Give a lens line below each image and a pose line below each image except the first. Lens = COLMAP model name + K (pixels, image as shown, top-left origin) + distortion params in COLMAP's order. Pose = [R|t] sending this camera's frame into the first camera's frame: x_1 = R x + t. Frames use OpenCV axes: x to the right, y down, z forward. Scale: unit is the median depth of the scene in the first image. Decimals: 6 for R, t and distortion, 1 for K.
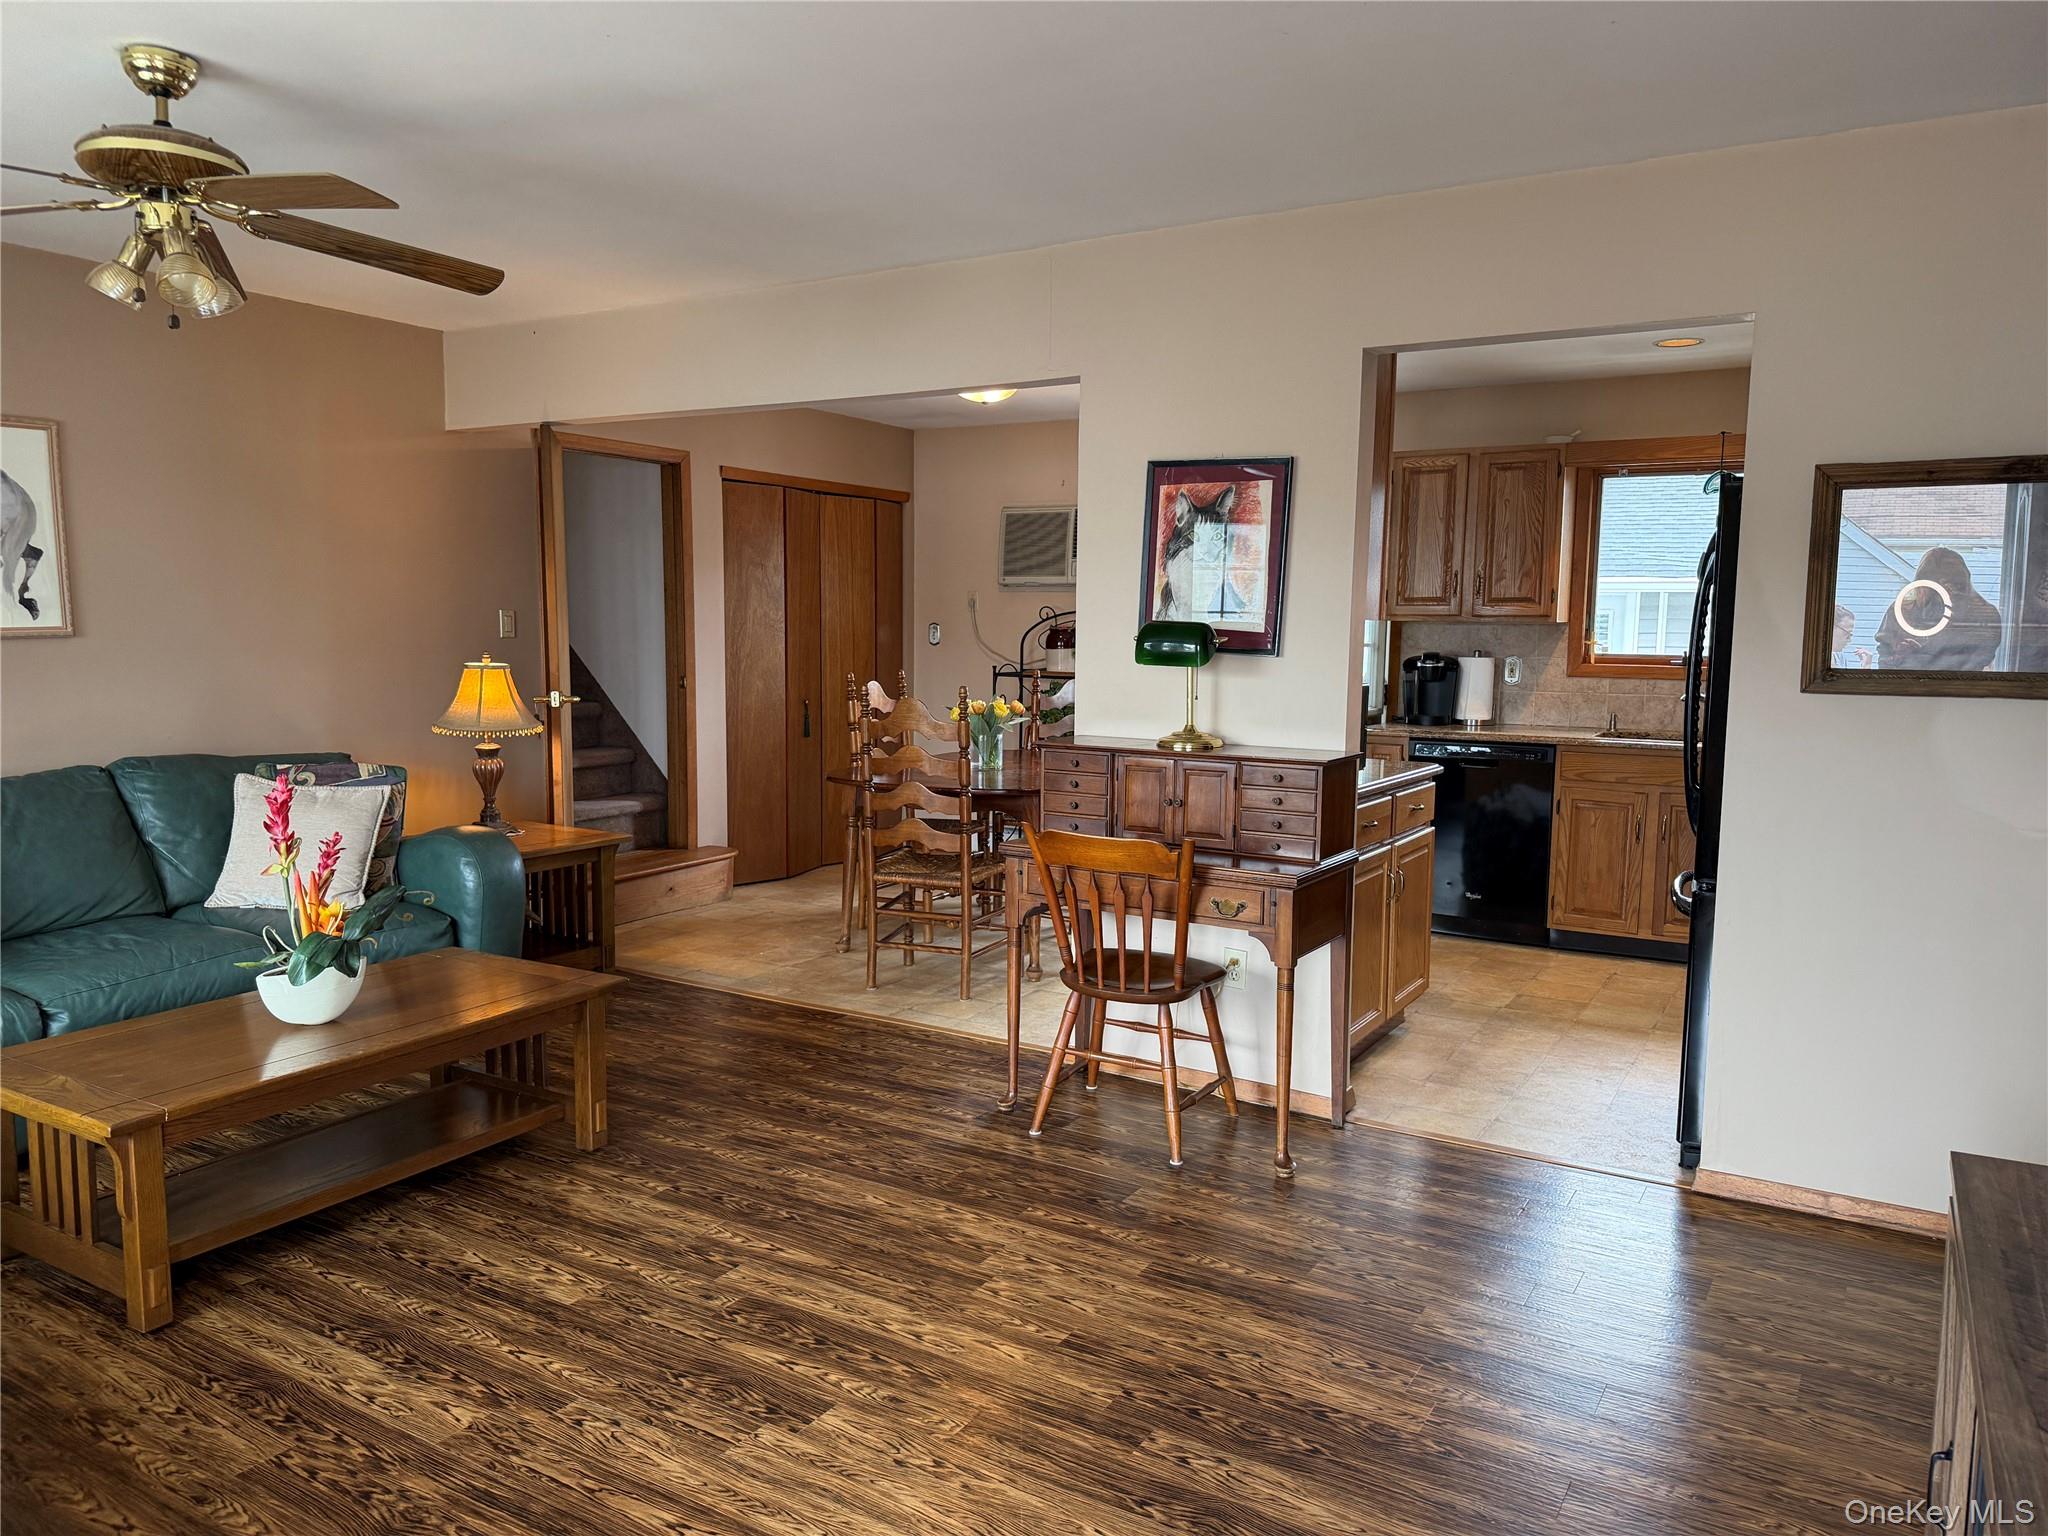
lens RADIAL K [[1444.4, 0, 1012.4], [0, 1444.4, 750.6], [0, 0, 1]] dist [0.118743, -0.160649]
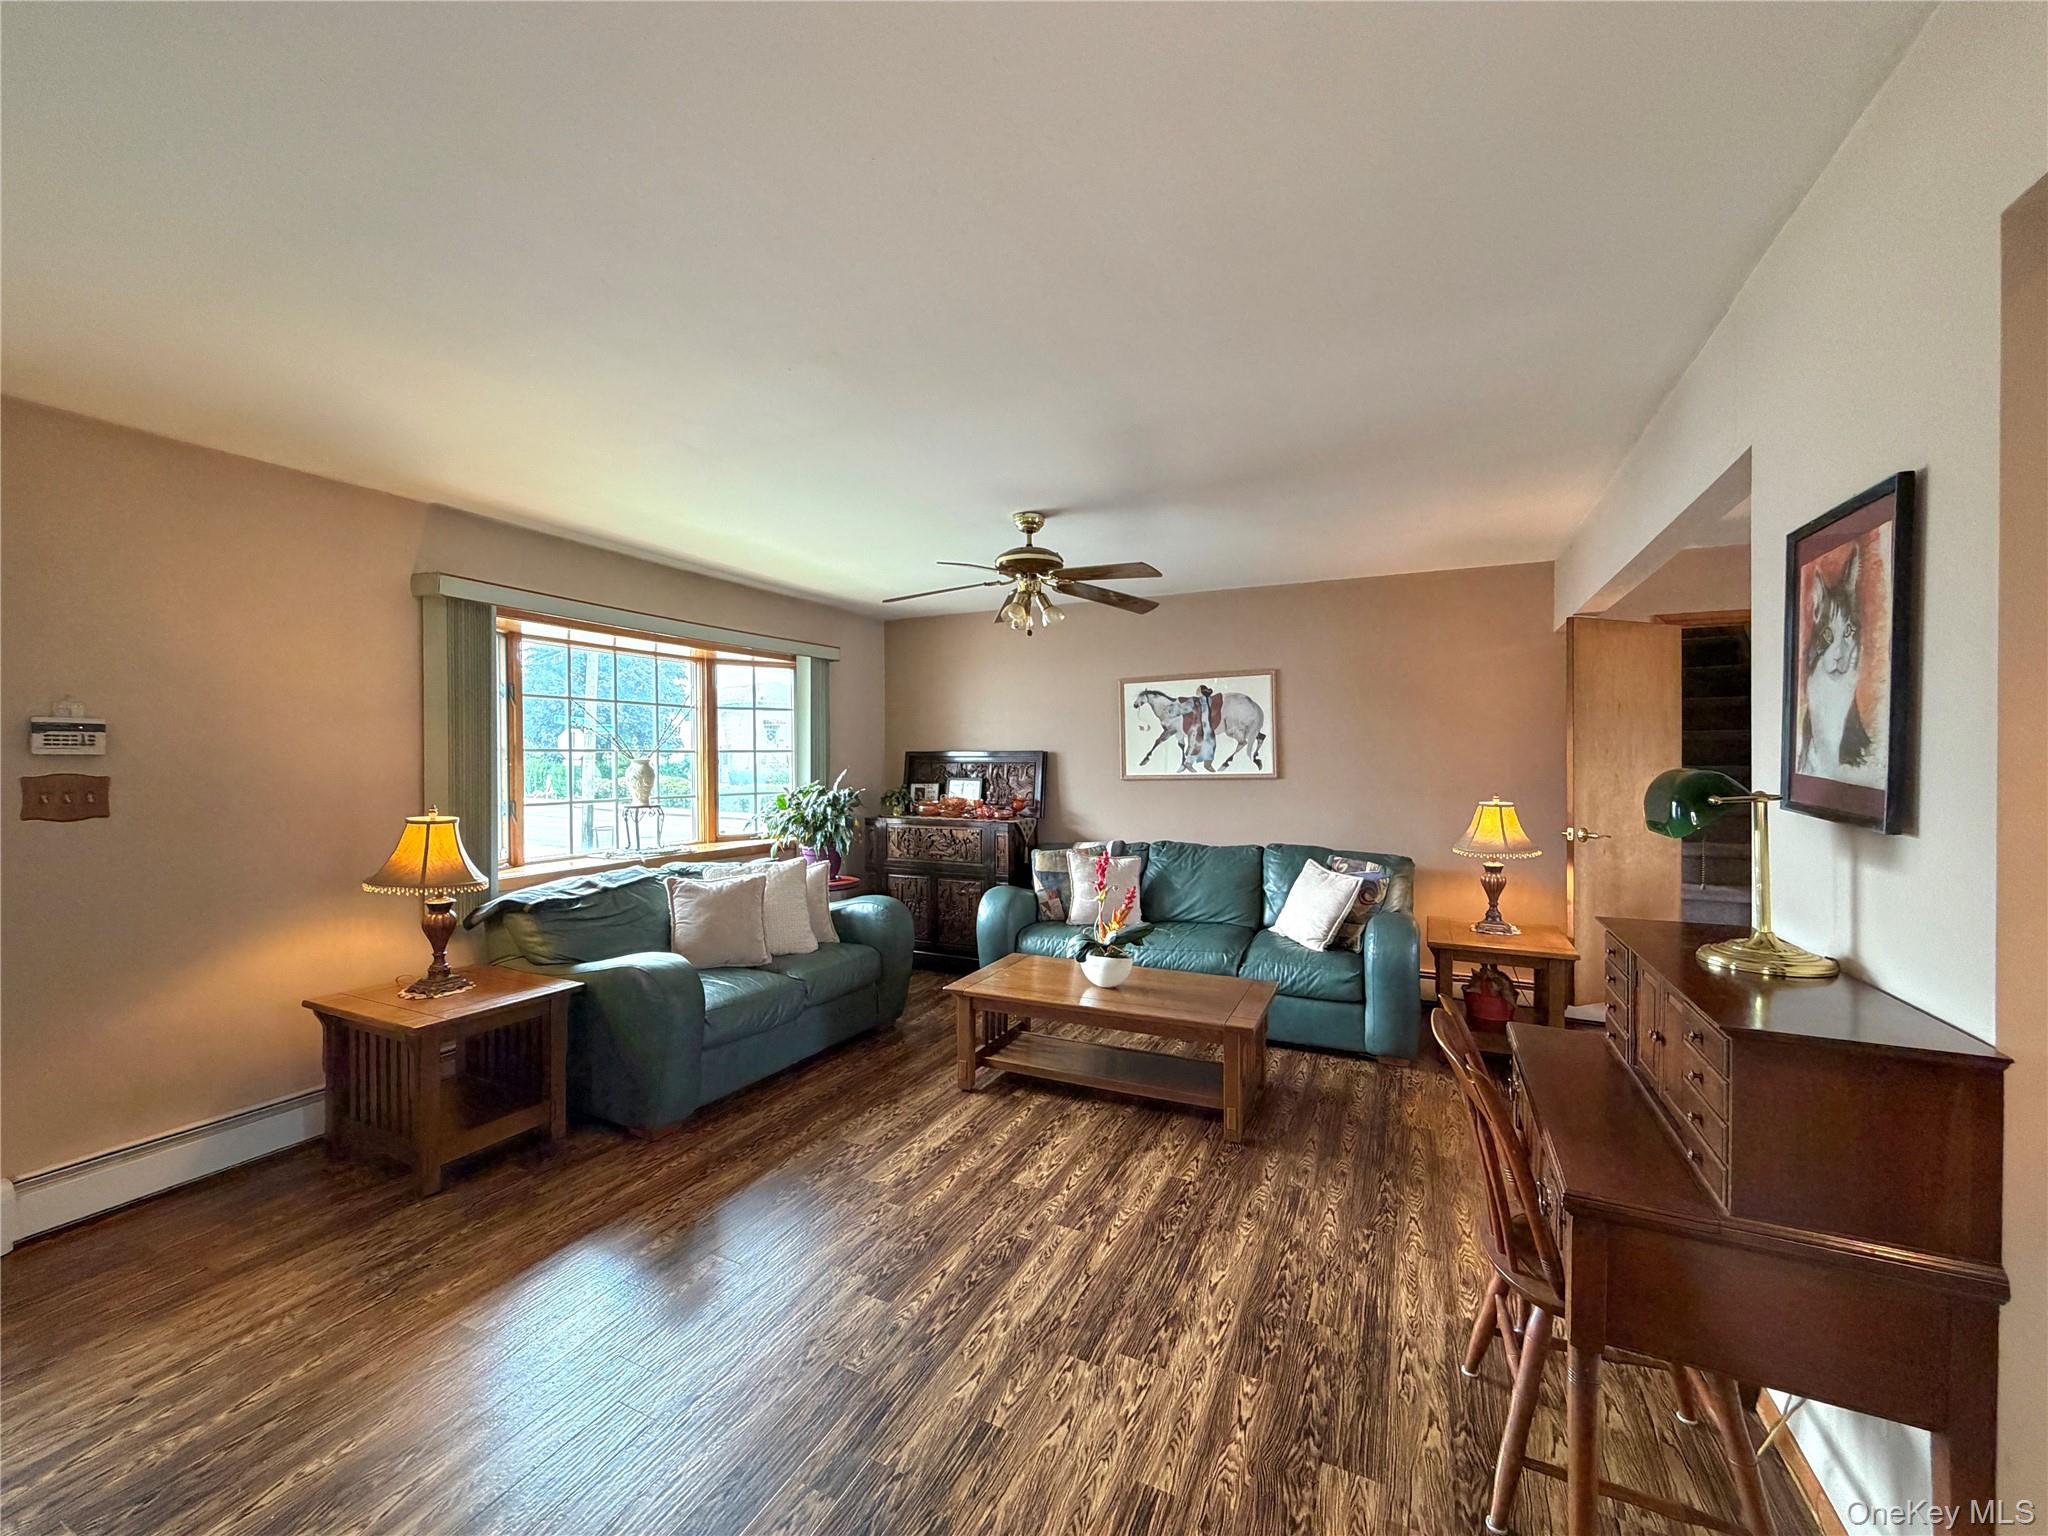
lens RADIAL K [[815.9, 0, 1018.1], [0, 815.9, 763.4], [0, 0, 1]] dist [0.000982, 0.000028]
pose [[0.103721, -0.006480, -0.994585, 0.538243], [-0.091409, 0.995685, -0.016020, -0.067546], [0.990397, 0.092575, 0.102681, 0.761053]]
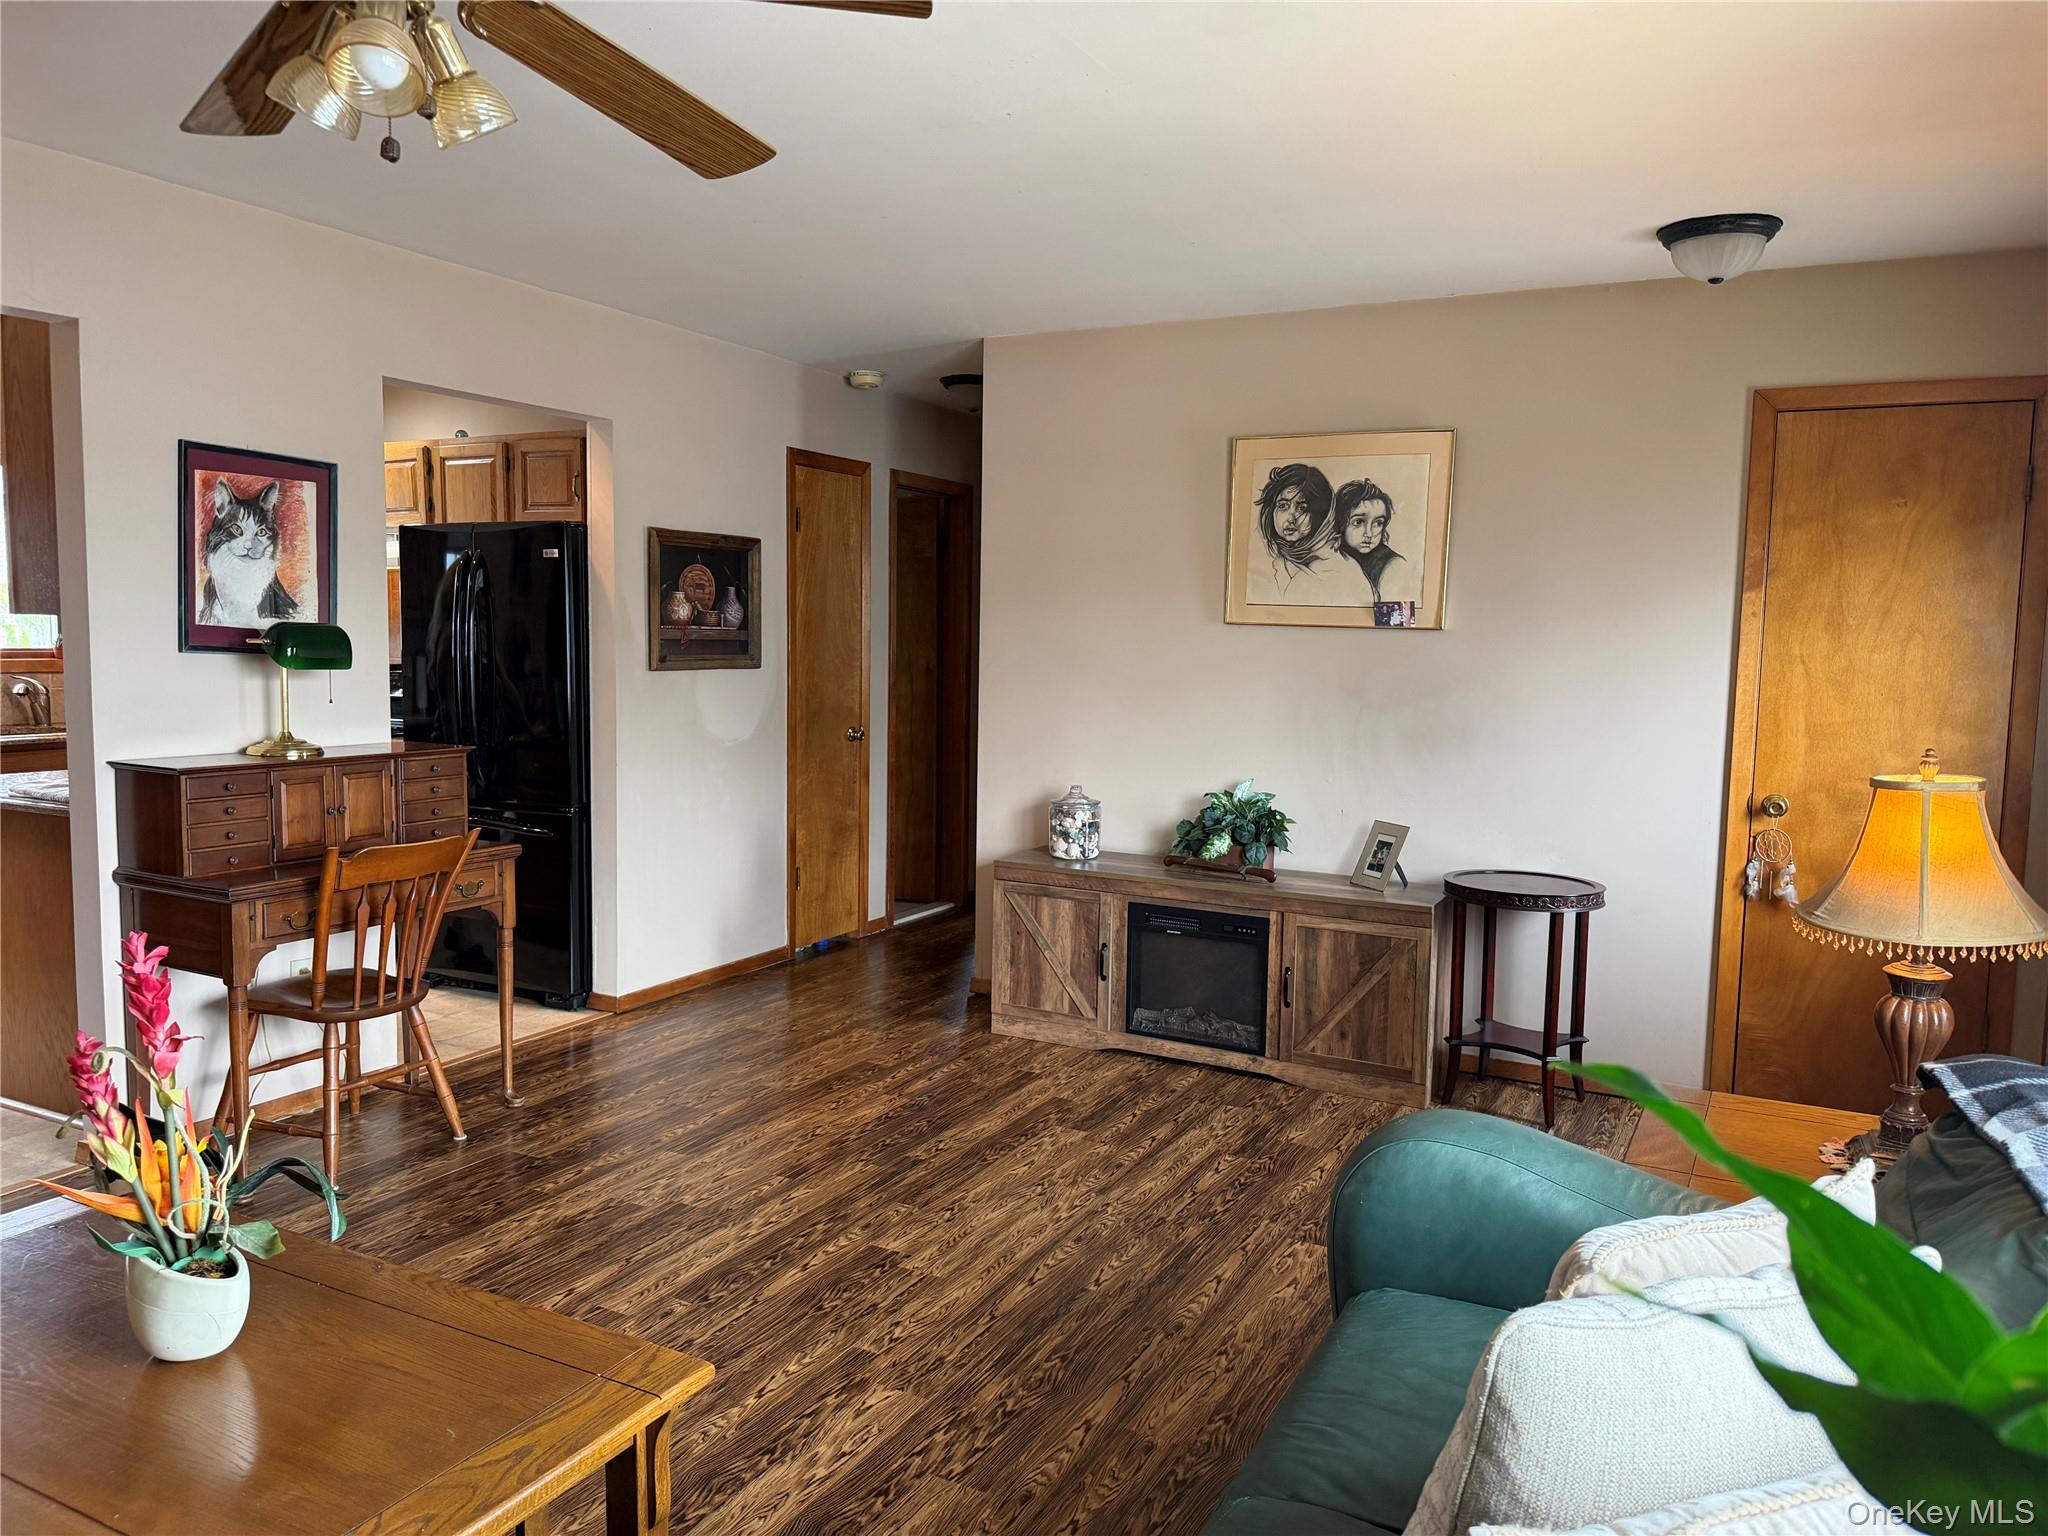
lens RADIAL K [[1444.4, 0, 1012.4], [0, 1444.4, 750.6], [0, 0, 1]] dist [0.118743, -0.160649]
pose [[-0.058465, -0.095348, 0.993726, -1.039430], [0.075666, 0.992142, 0.099647, -0.079286], [-0.995418, 0.081017, -0.050791, 0.694800]]
